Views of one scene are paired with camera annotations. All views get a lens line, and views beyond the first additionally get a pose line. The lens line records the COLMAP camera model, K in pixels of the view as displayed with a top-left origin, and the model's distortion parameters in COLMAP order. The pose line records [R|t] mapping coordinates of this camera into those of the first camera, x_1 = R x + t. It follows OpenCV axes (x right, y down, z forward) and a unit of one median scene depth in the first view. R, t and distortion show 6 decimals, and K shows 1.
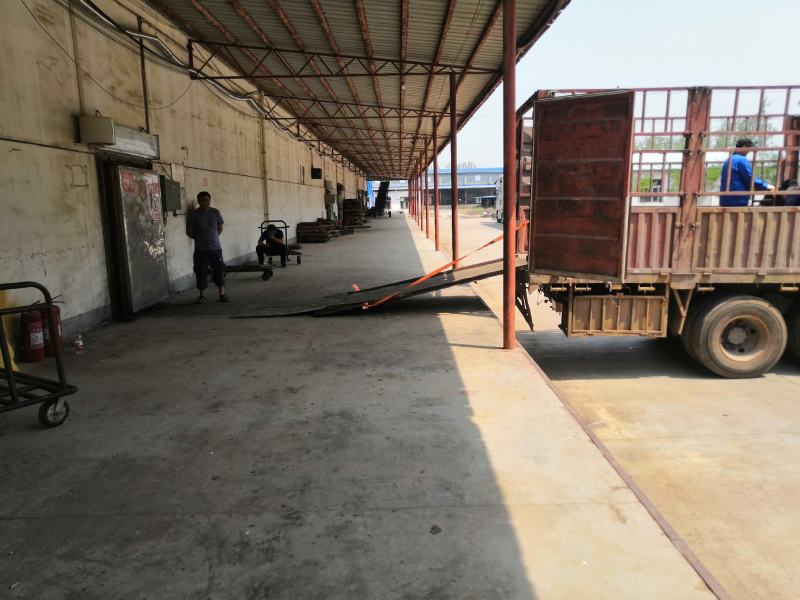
lens RADIAL K [[625.4, 0, 401.3], [0, 625.4, 301.4], [0, 0, 1]] dist [-0.016470, 0.043452]
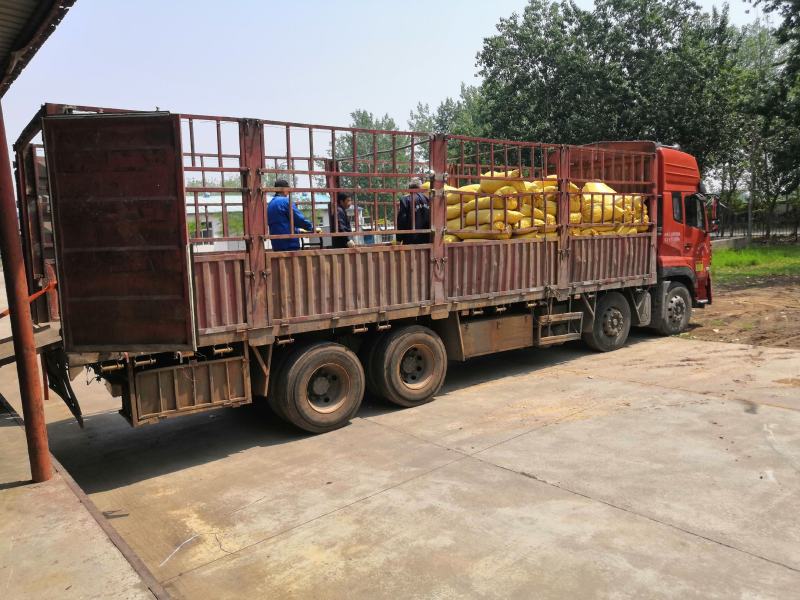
lens RADIAL K [[625.4, 0, 402.3], [0, 625.4, 307.1], [0, 0, 1]] dist [-0.016470, 0.043452]
pose [[0.772465, -0.099611, 0.627197, 0.057117], [0.136787, 0.990538, -0.011152, -0.036746], [-0.620151, 0.094407, 0.778781, 0.189928]]
